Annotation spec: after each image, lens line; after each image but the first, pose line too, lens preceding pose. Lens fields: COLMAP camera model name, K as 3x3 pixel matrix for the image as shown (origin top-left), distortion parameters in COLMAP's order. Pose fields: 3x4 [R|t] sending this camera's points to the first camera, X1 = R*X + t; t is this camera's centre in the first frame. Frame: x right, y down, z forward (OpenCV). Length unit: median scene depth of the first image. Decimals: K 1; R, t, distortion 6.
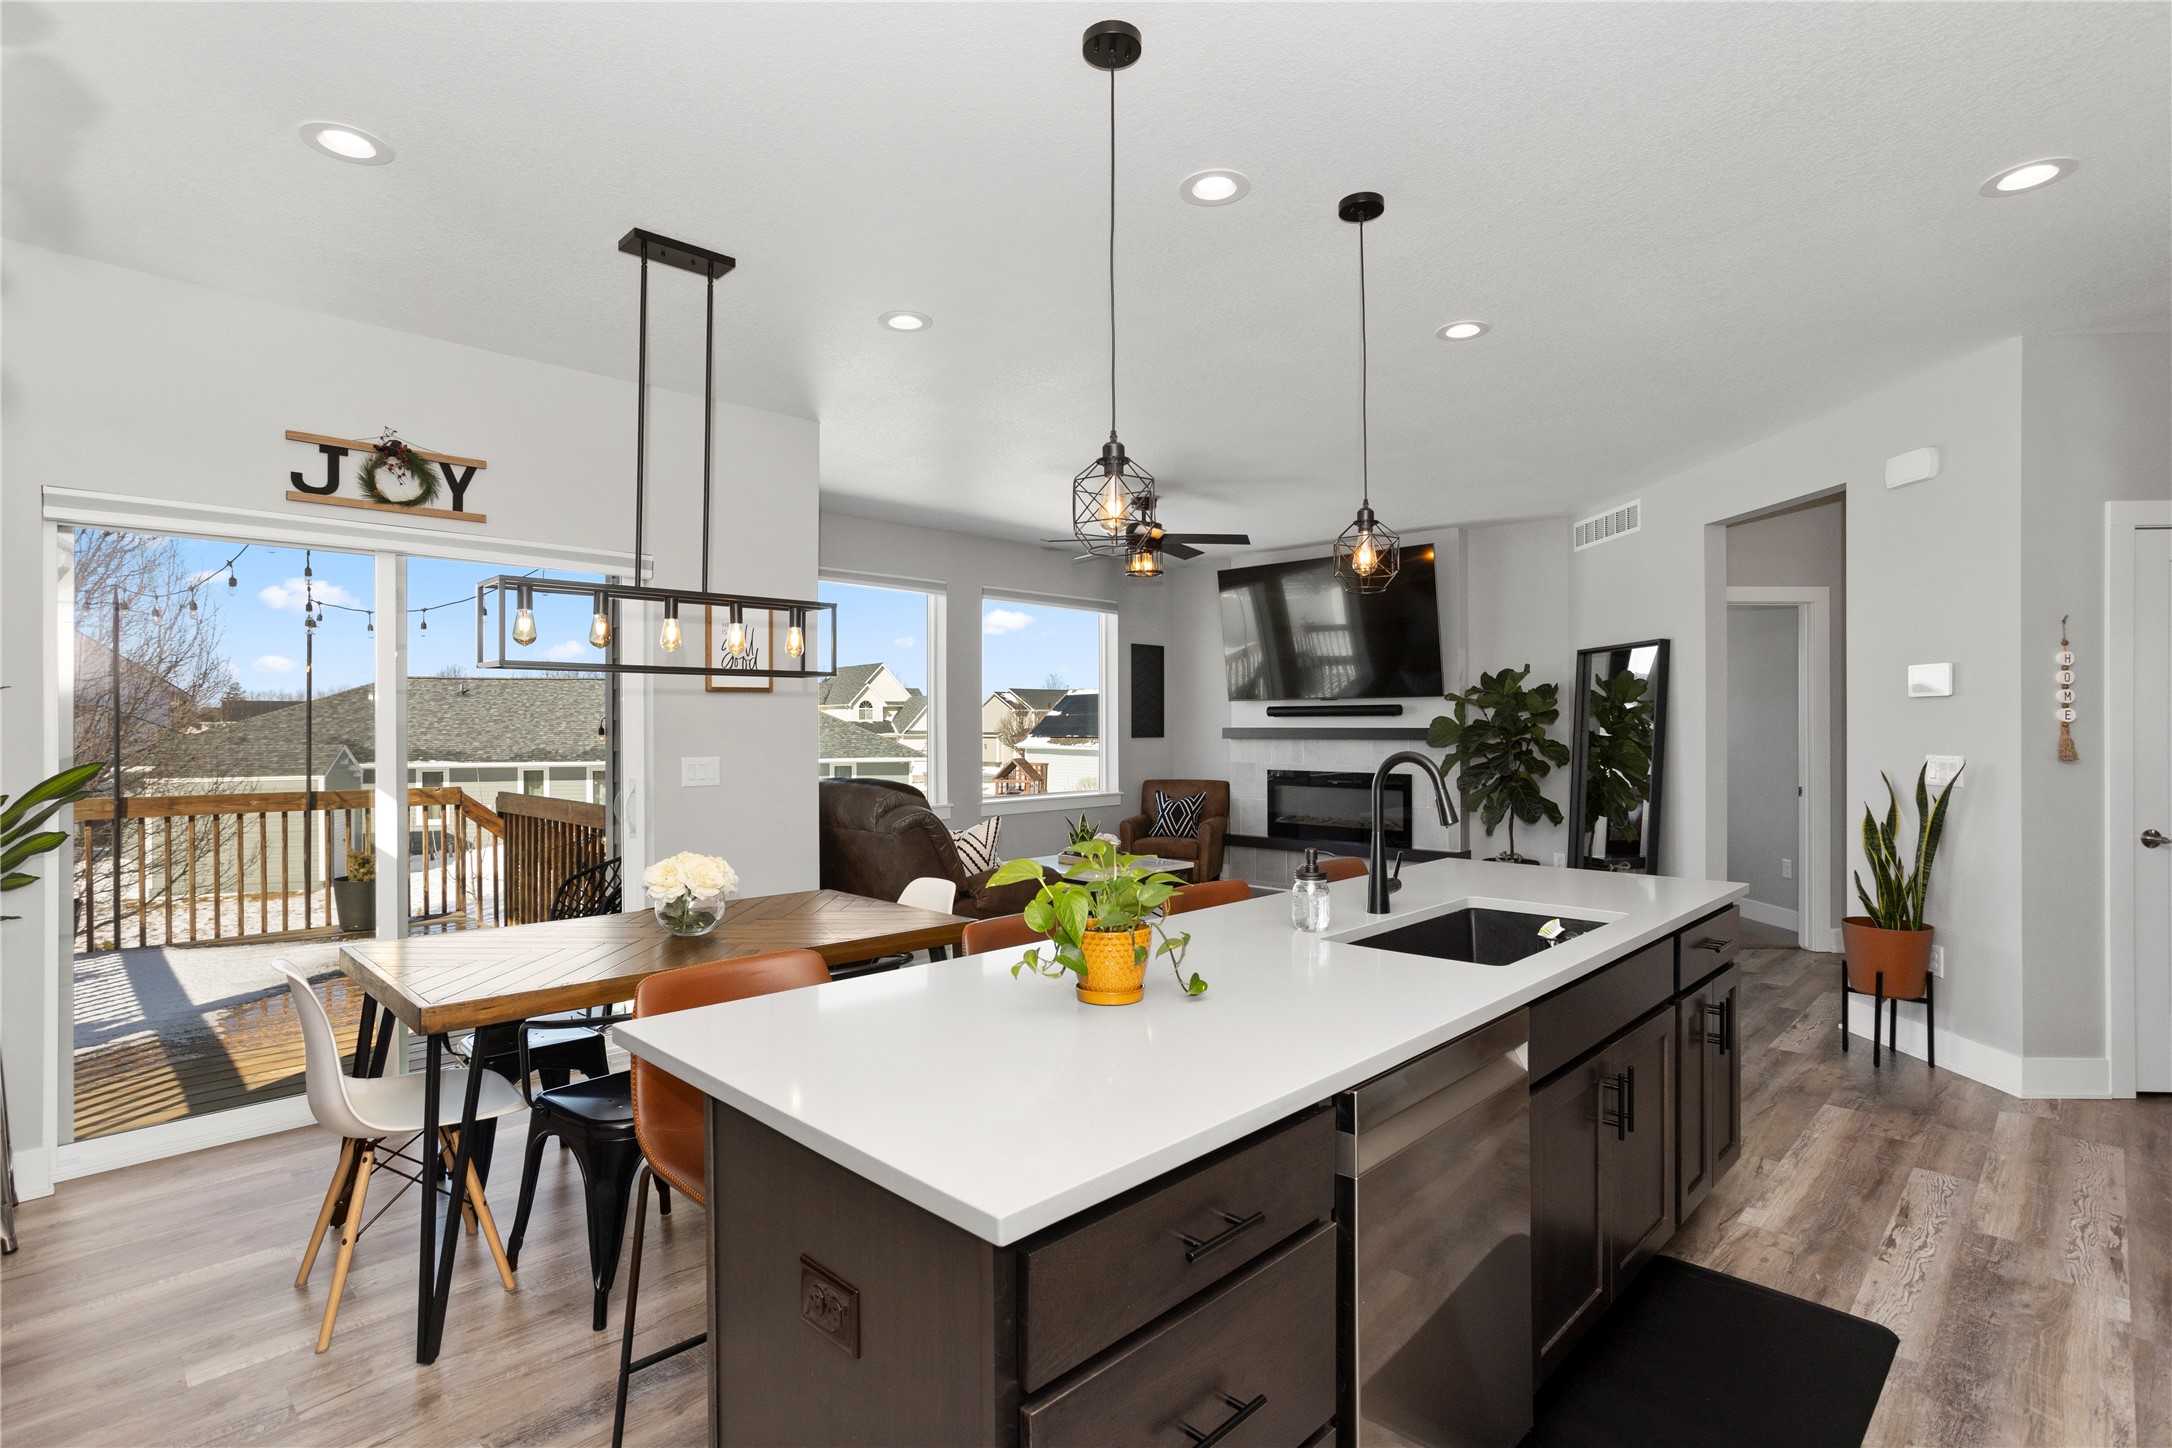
lens RADIAL K [[1071.4, 0, 1085.1], [0, 1071.4, 716.7], [0, 0, 1]] dist [-0.032595, 0.021634]
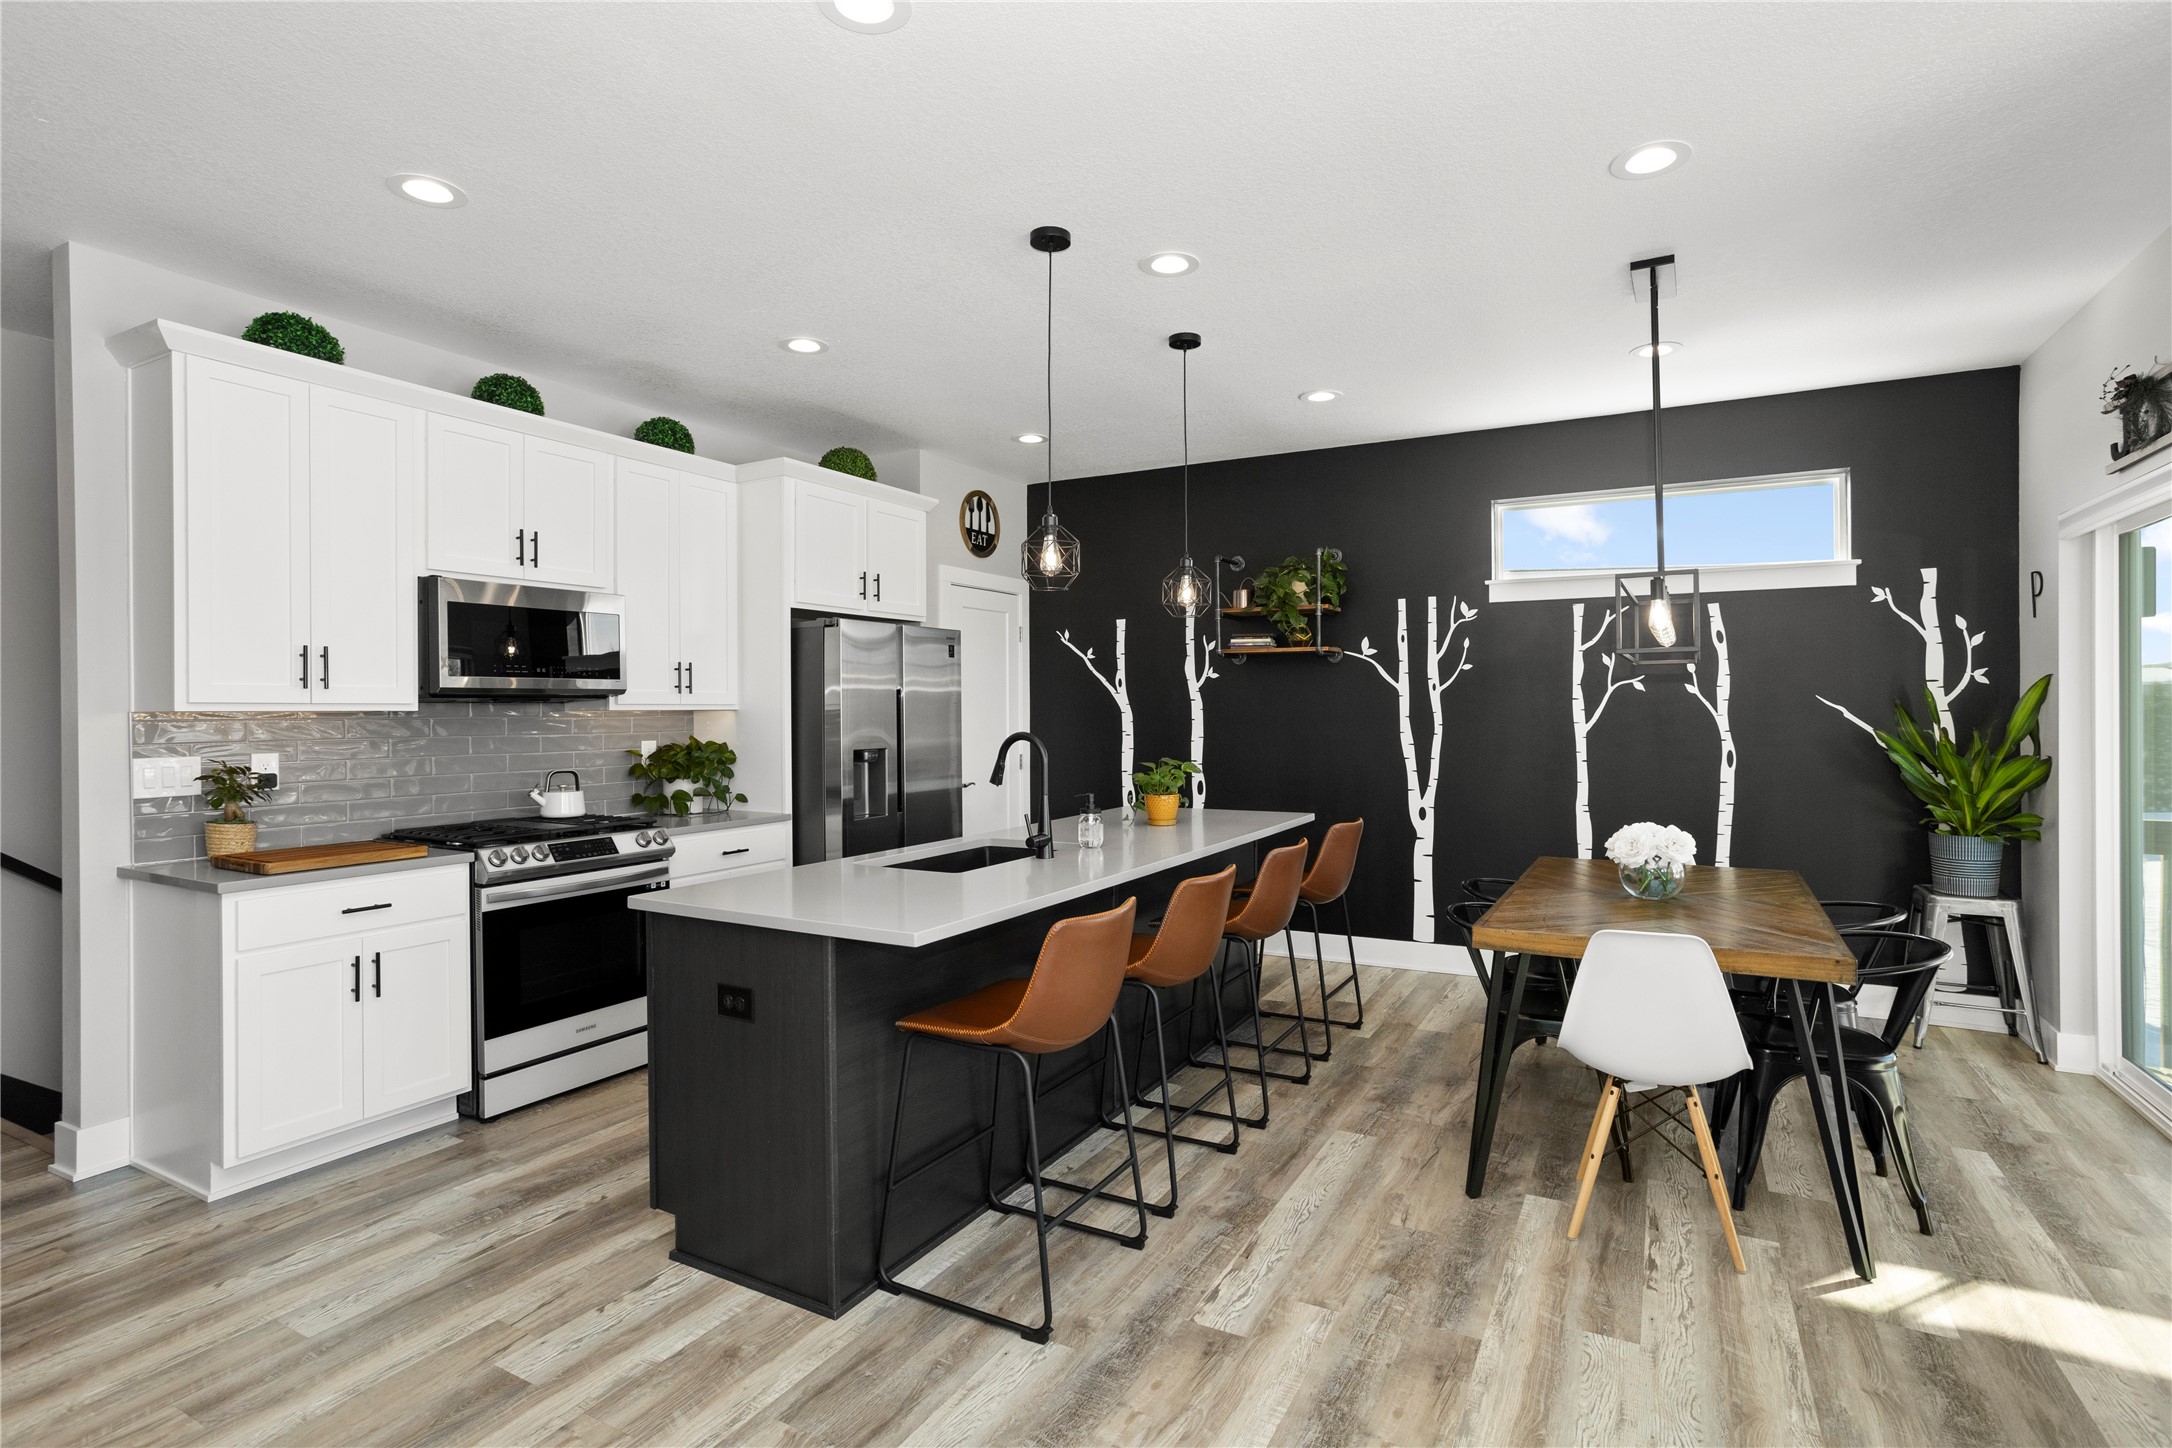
lens RADIAL K [[1071.4, 0, 1085.9], [0, 1071.4, 706.3], [0, 0, 1]] dist [-0.032595, 0.021634]
pose [[-0.963061, 0.008155, -0.269159, 0.212134], [0.010310, 0.999925, -0.006596, 0.003529], [0.269085, -0.009128, -0.963073, 0.837252]]
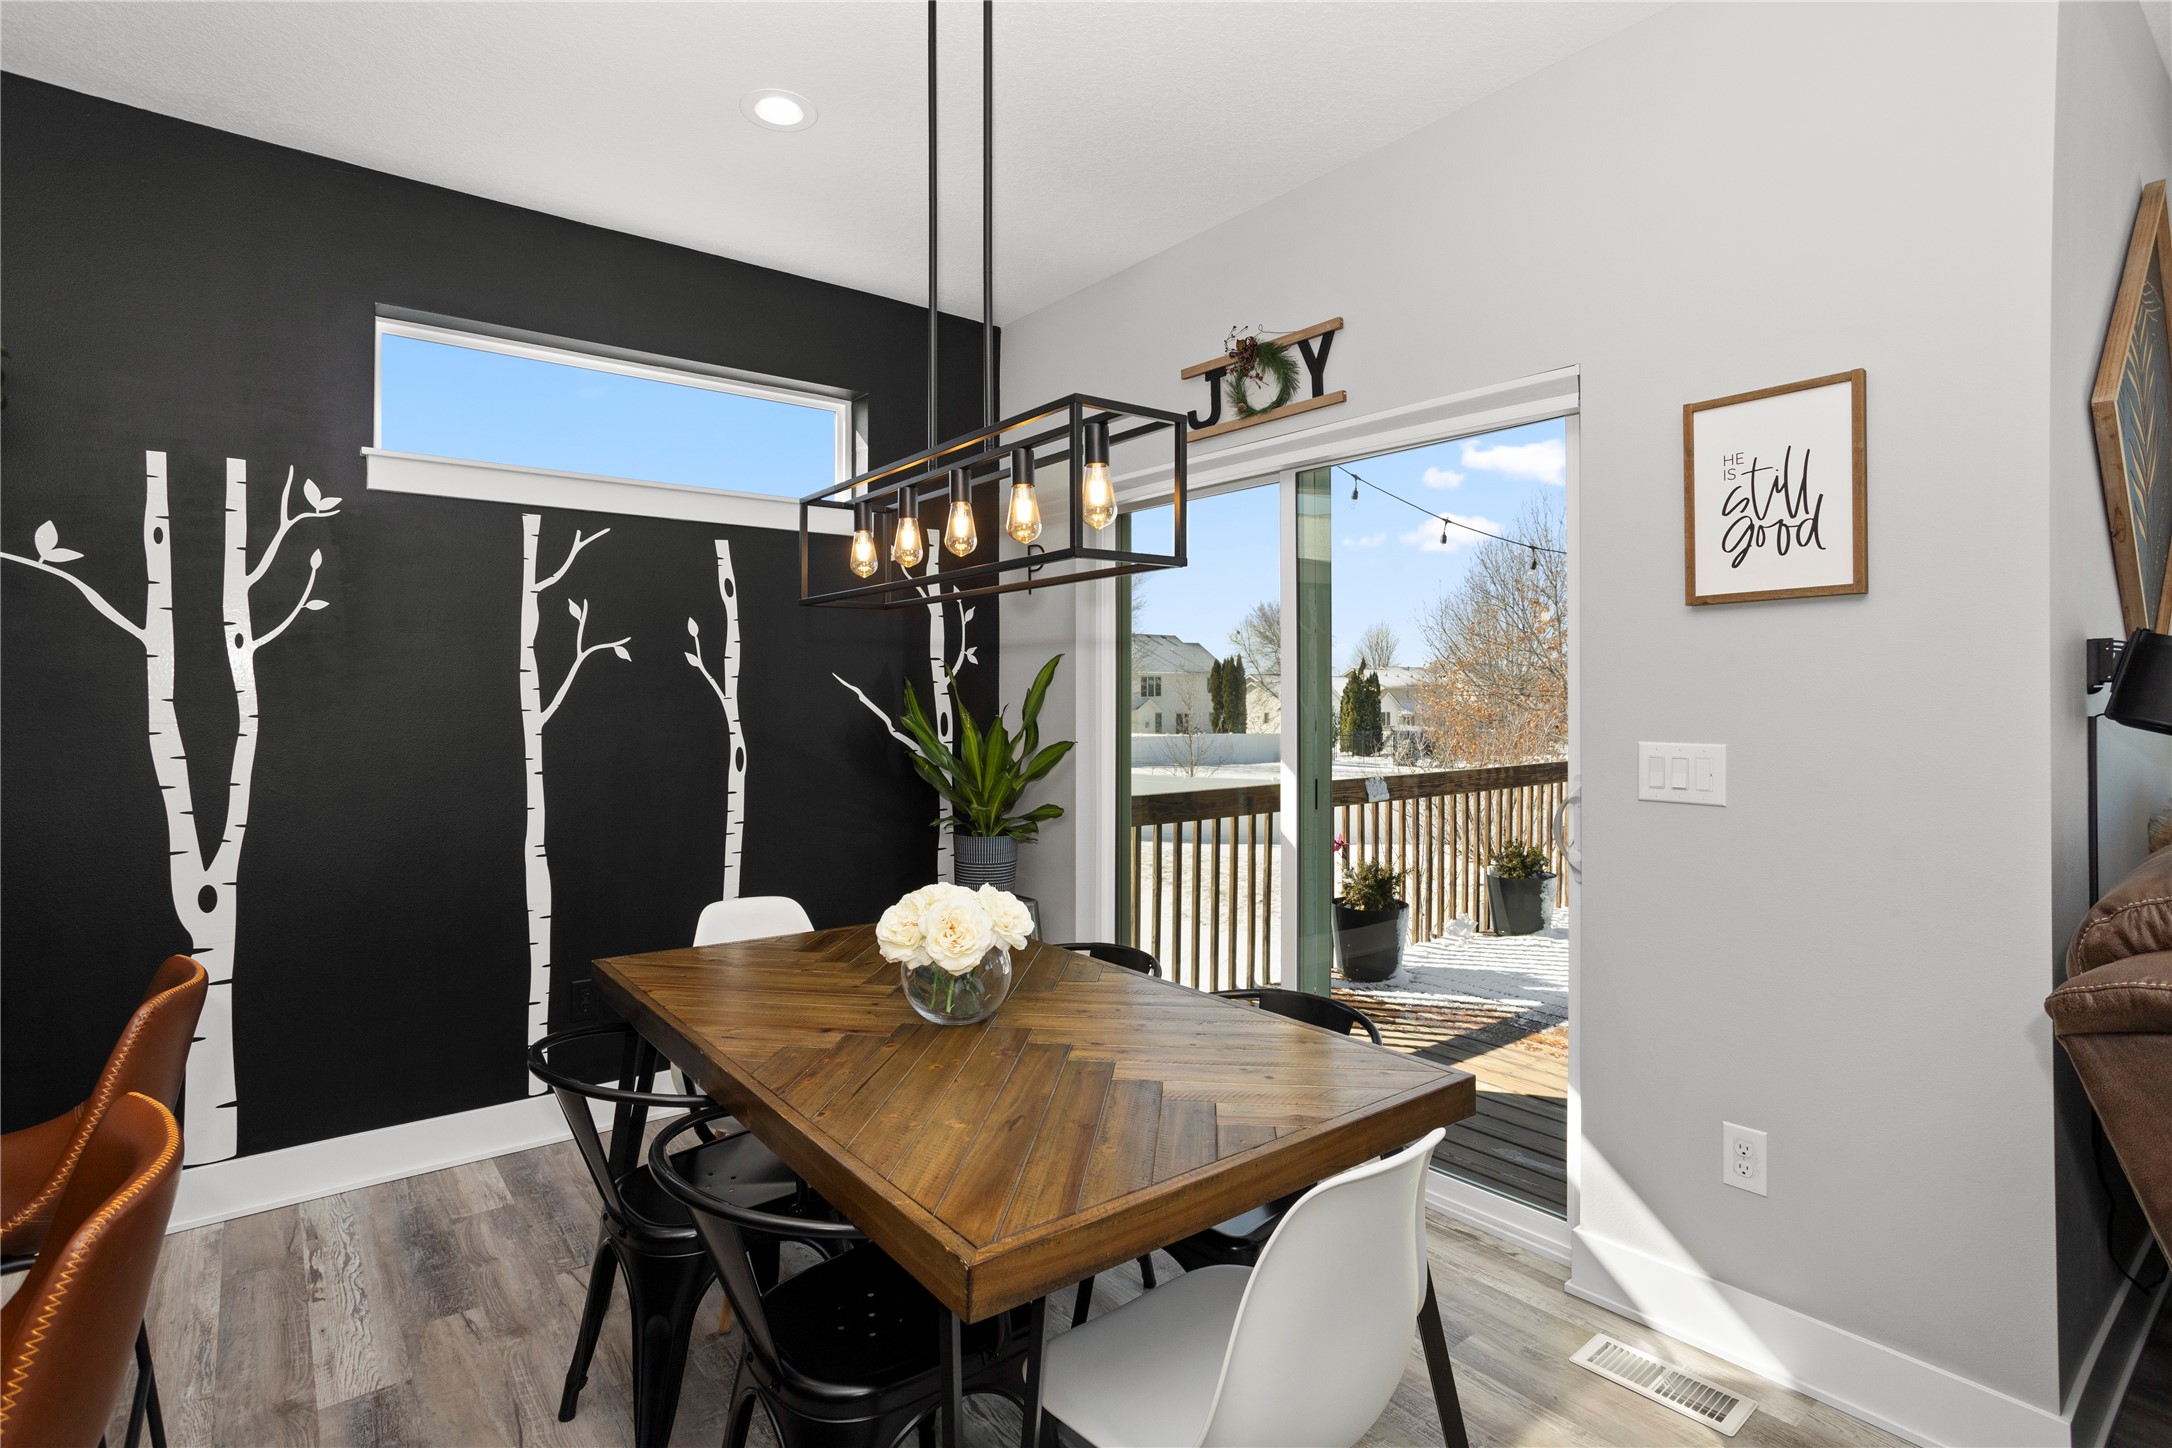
lens RADIAL K [[1071.4, 0, 1072.6], [0, 1071.4, 695.5], [0, 0, 1]] dist [-0.032595, 0.021634]
pose [[-0.129836, -0.000320, -0.991535, 0.099799], [0.007480, 0.999971, -0.001303, 0.009603], [0.991507, -0.007586, -0.129830, 0.506691]]
